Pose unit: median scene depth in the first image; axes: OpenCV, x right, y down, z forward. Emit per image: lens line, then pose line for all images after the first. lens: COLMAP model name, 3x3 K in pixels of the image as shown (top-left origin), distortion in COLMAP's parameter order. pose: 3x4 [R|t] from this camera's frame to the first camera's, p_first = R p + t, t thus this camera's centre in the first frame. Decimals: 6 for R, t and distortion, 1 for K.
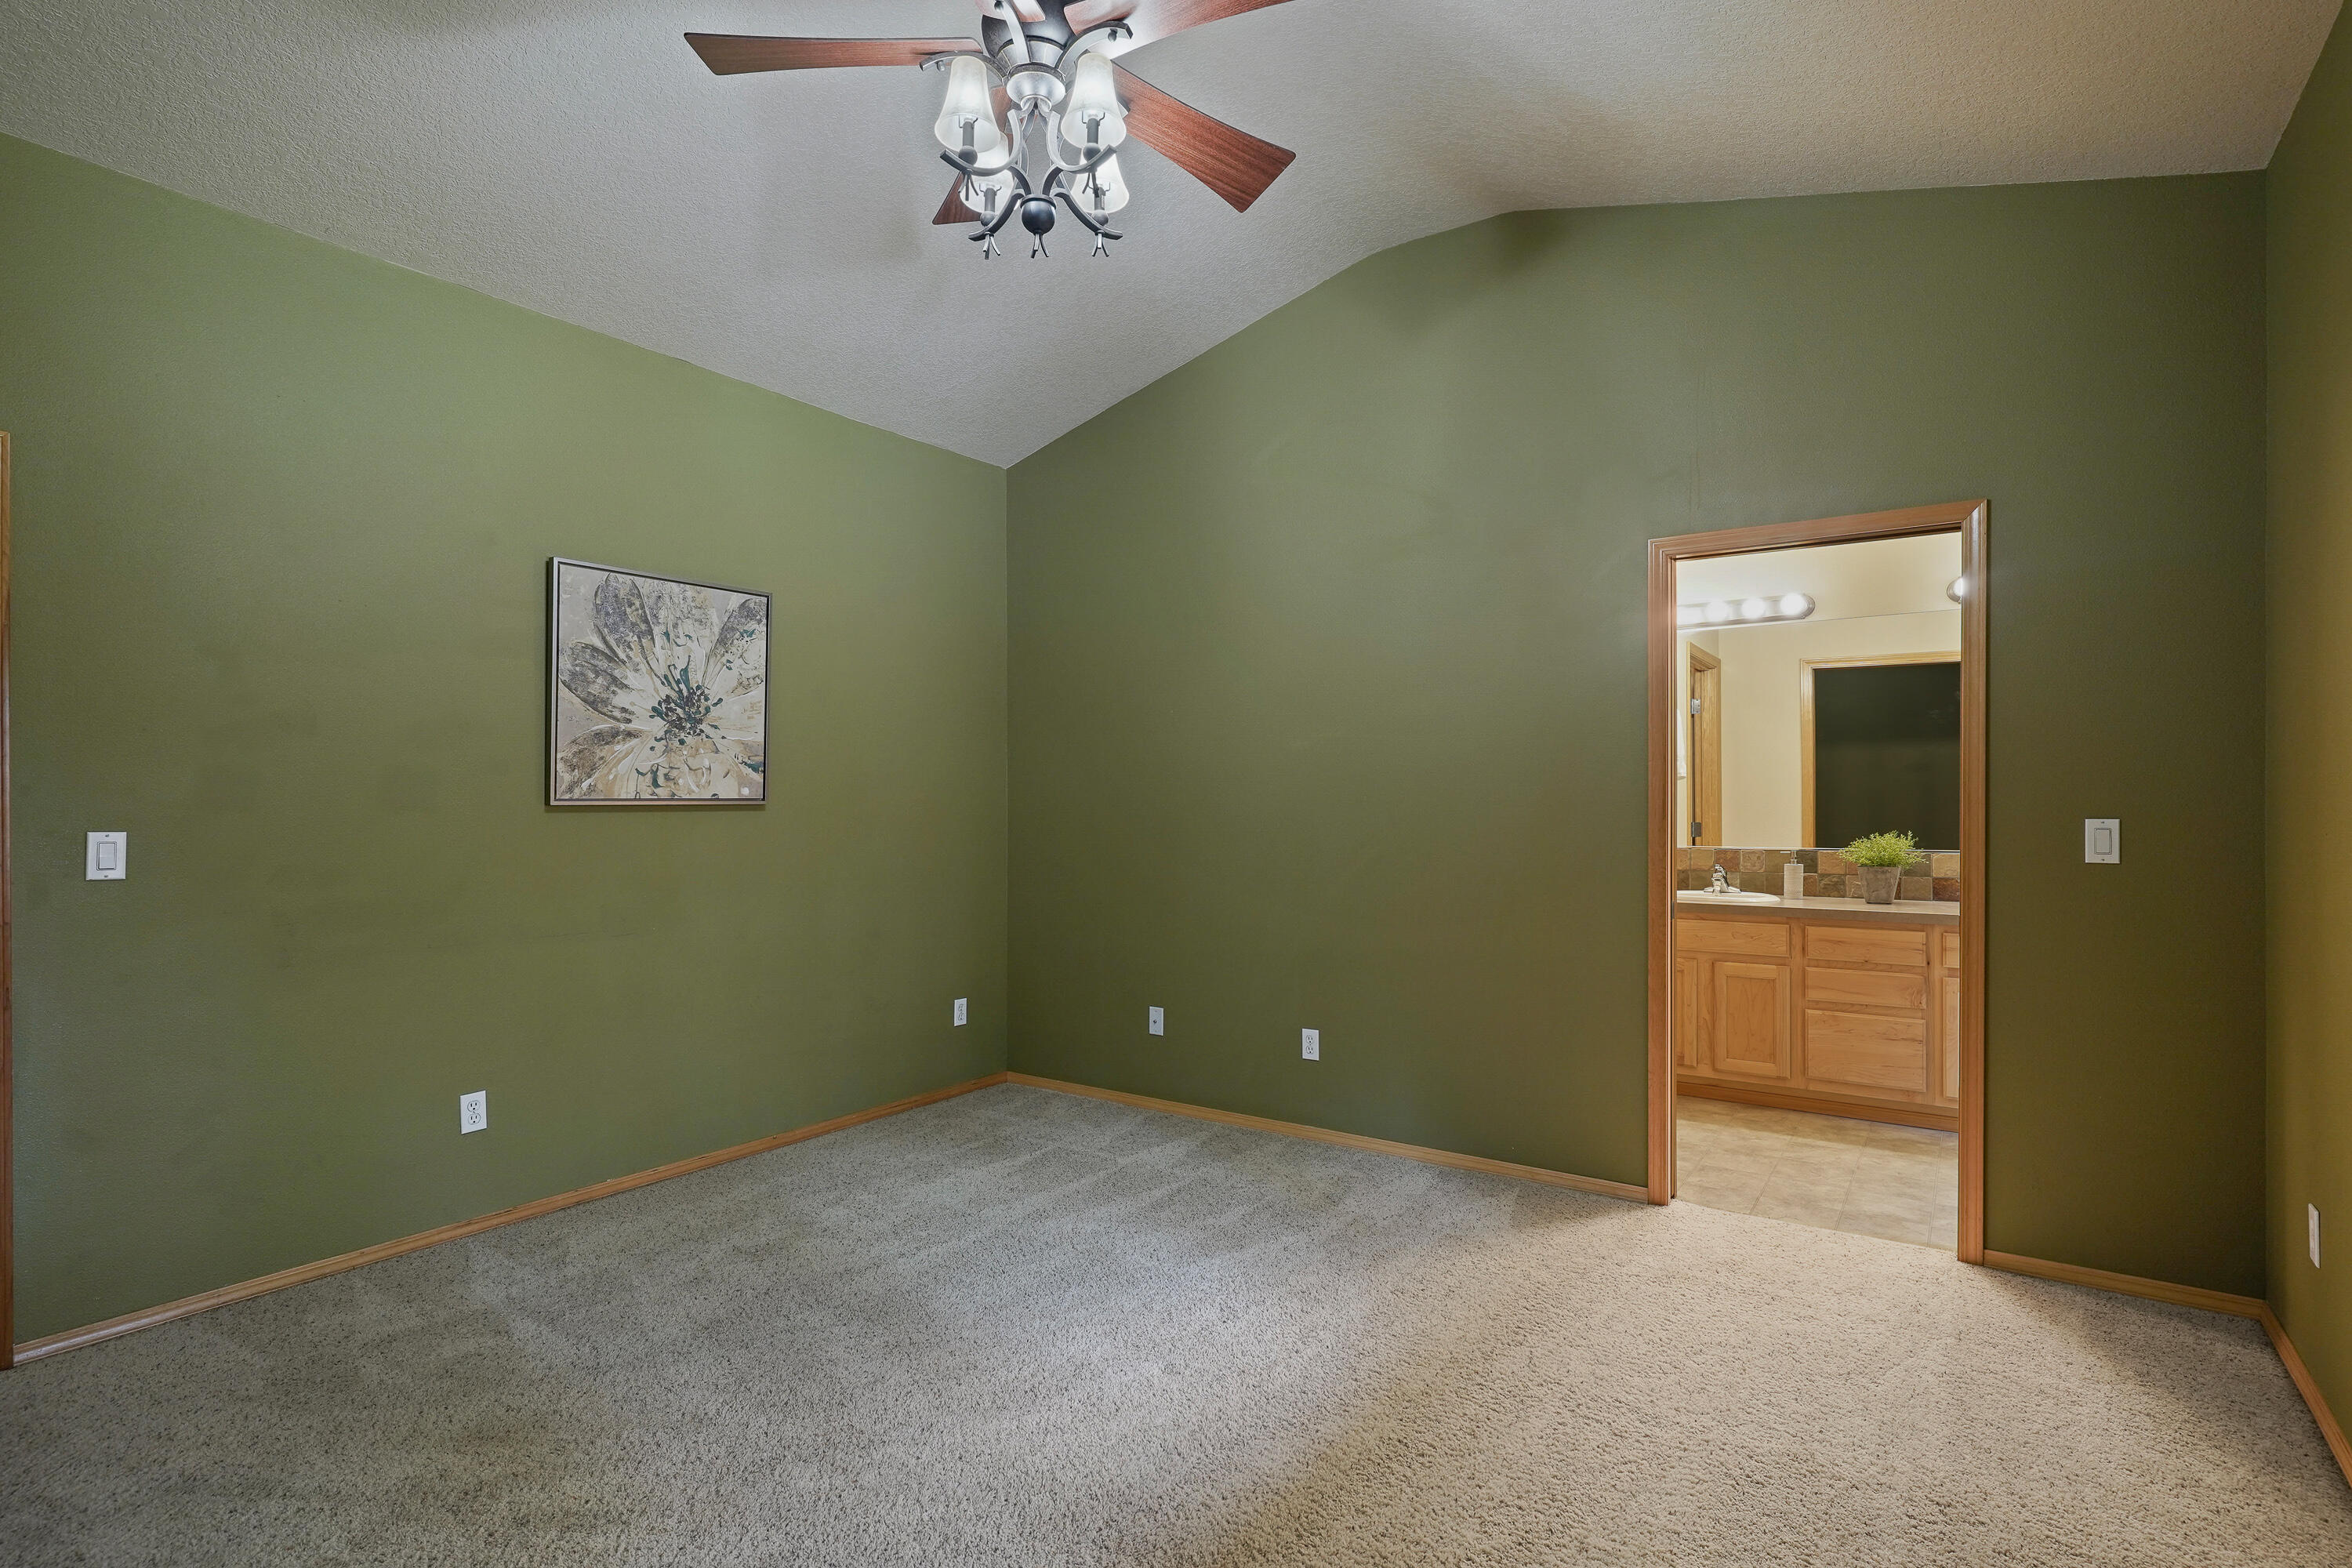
lens RADIAL K [[1142.1, 0, 1171.2], [0, 1142.1, 802.4], [0, 0, 1]] dist [-0.011298, 0.004975]
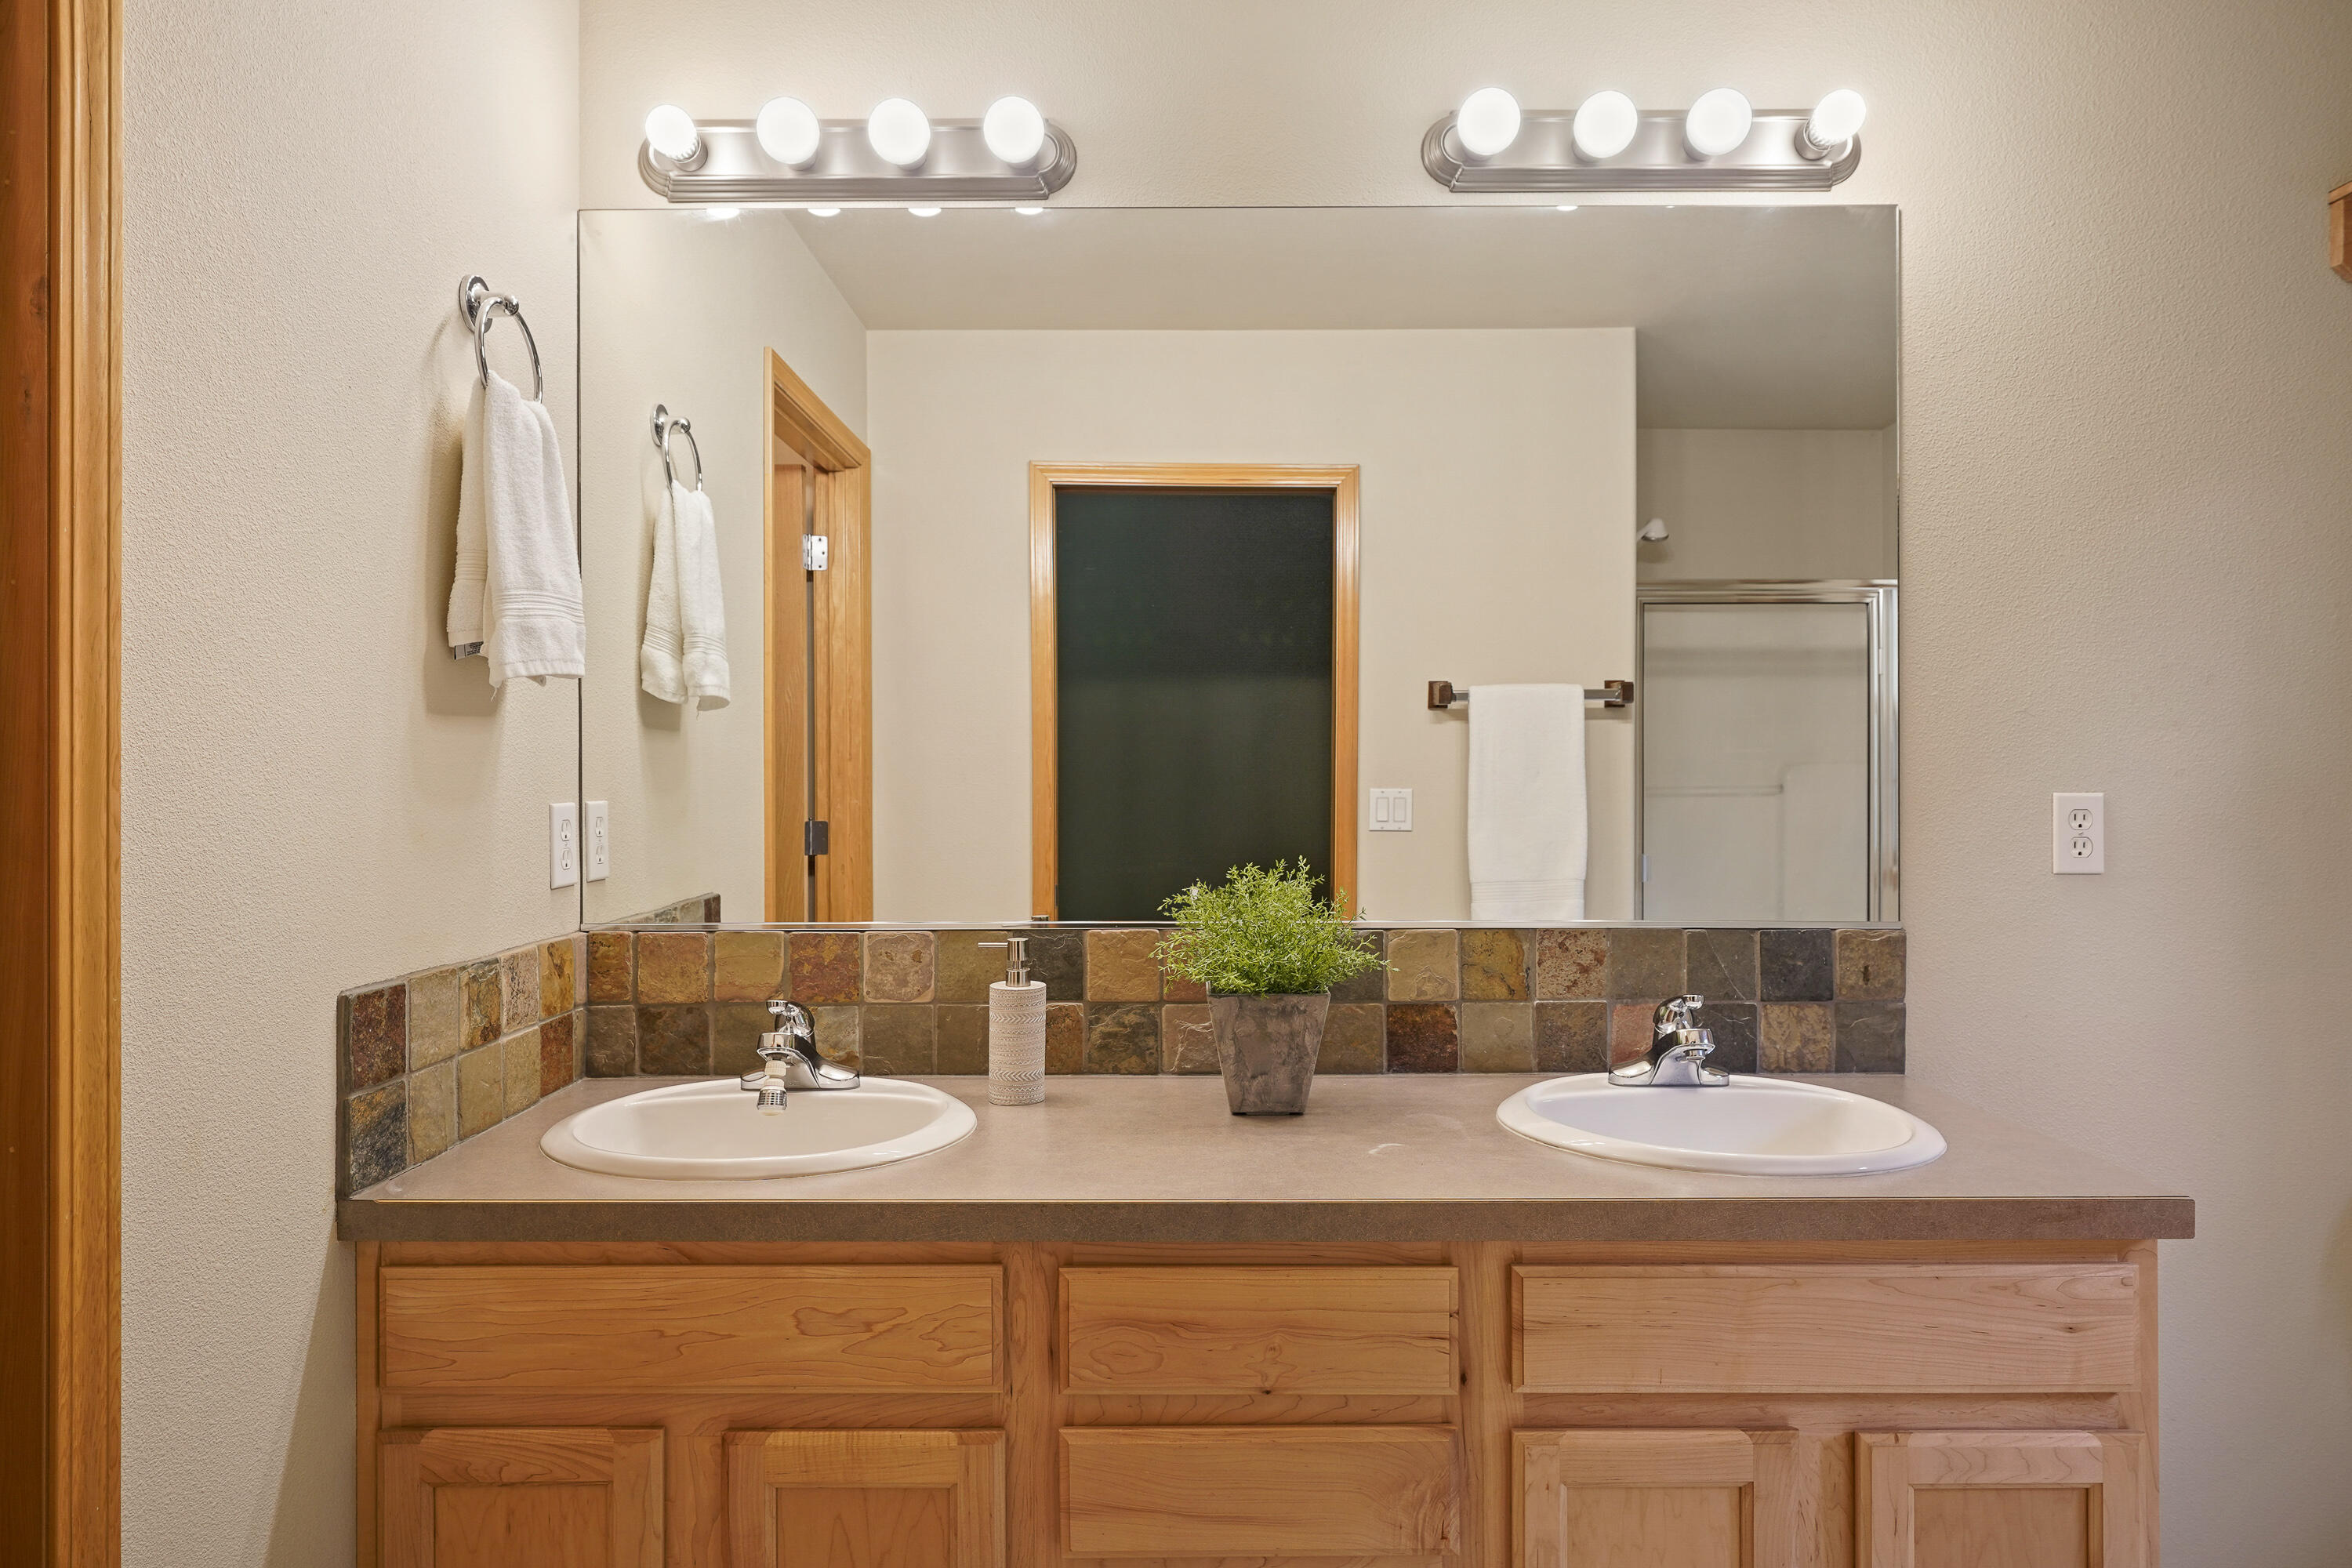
lens RADIAL K [[1423.3, 0, 1176.7], [0, 1423.3, 776.1], [0, 0, 1]] dist [0.004782, 0.000353]
pose [[0.817953, -0.004657, 0.575266, 0.364247], [0.001901, 0.999984, 0.005391, -0.002845], [-0.575282, -0.003316, 0.817949, 0.666915]]
